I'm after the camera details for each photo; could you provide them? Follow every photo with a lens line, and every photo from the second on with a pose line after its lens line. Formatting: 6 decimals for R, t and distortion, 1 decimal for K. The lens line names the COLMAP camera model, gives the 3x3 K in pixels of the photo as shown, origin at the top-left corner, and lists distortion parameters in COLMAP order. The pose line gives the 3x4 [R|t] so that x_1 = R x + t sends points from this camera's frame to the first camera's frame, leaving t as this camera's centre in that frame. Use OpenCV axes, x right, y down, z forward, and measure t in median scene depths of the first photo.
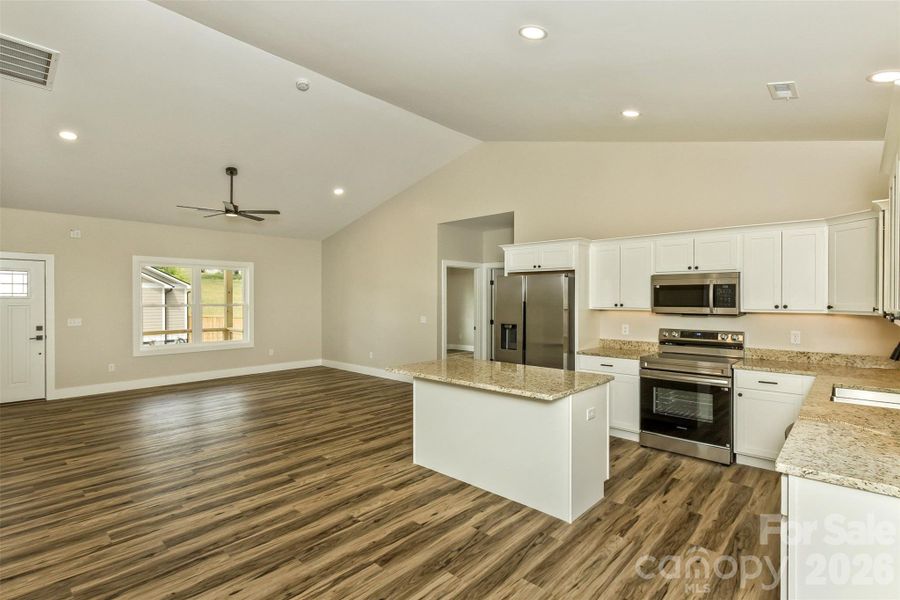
lens RADIAL K [[569.9, 0, 528.2], [0, 569.9, 301.5], [0, 0, 1]] dist [0.000552, 0.000377]
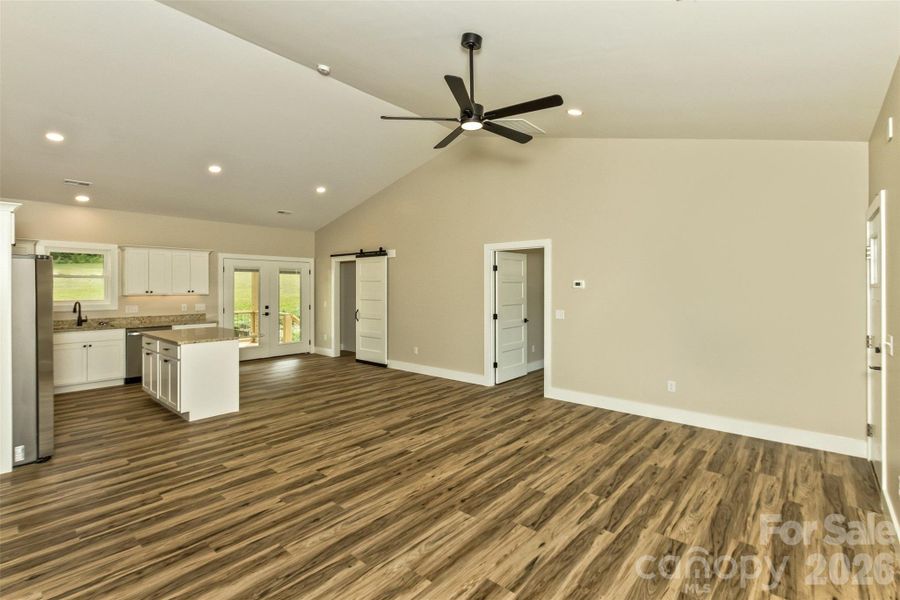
lens RADIAL K [[376.5, 0, 453.1], [0, 376.5, 289.1], [0, 0, 1]] dist [0.000880, 0.000088]
pose [[-1.000000, -0.000219, 0.000346, -0.743843], [-0.000215, 0.999944, 0.010606, -0.011093], [-0.000349, 0.010606, -0.999944, 1.986787]]
